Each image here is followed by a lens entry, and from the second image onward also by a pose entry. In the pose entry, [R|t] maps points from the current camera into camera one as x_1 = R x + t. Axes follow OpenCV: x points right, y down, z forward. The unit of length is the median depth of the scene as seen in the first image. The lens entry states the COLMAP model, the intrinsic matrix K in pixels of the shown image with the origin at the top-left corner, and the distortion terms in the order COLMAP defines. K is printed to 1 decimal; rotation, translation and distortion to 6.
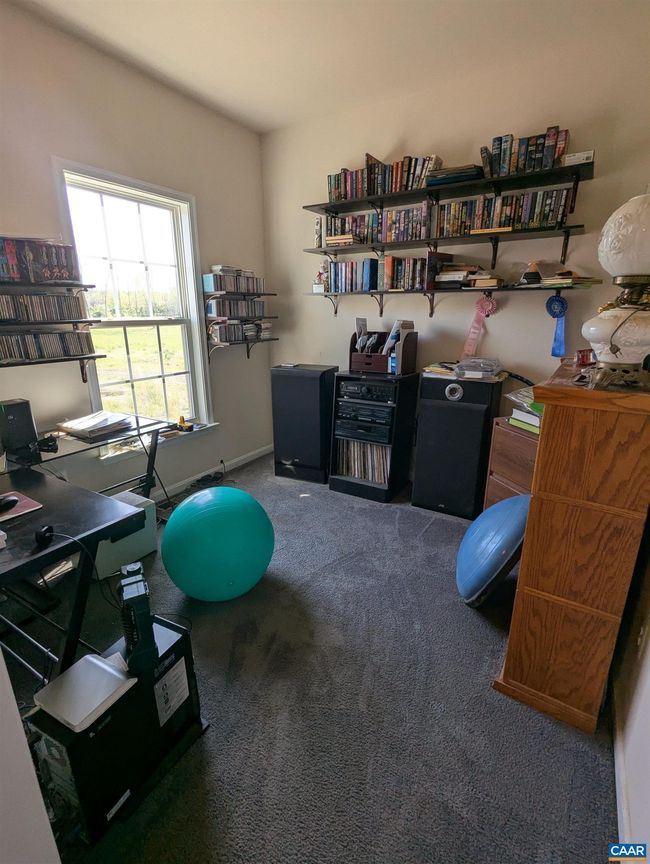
lens RADIAL K [[408.3, 0, 325.0], [0, 408.3, 432.0], [0, 0, 1]] dist [0.001112, 0.000423]
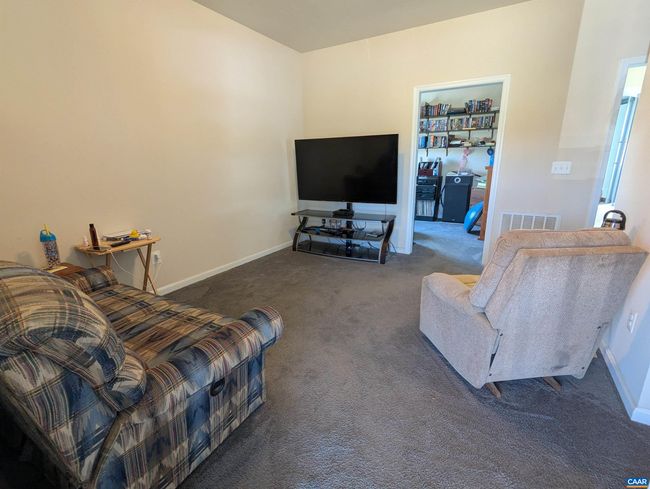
lens RADIAL K [[307.2, 0, 325.0], [0, 307.2, 244.5], [0, 0, 1]] dist [0.001112, 0.000423]
pose [[0.999827, -0.016230, 0.009064, -0.646114], [0.016418, 0.999643, -0.021086, 0.380945], [-0.008718, 0.021231, 0.999737, -1.172466]]
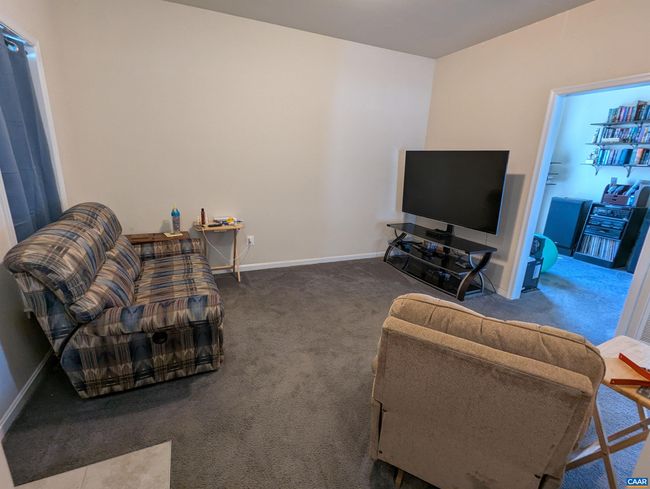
lens RADIAL K [[307.2, 0, 325.0], [0, 307.2, 244.5], [0, 0, 1]] dist [0.001112, 0.000423]
pose [[0.821667, 0.189156, -0.537665, -0.219969], [-0.201730, 0.978777, 0.036057, 0.296831], [0.533074, 0.078836, 0.842387, -1.082127]]
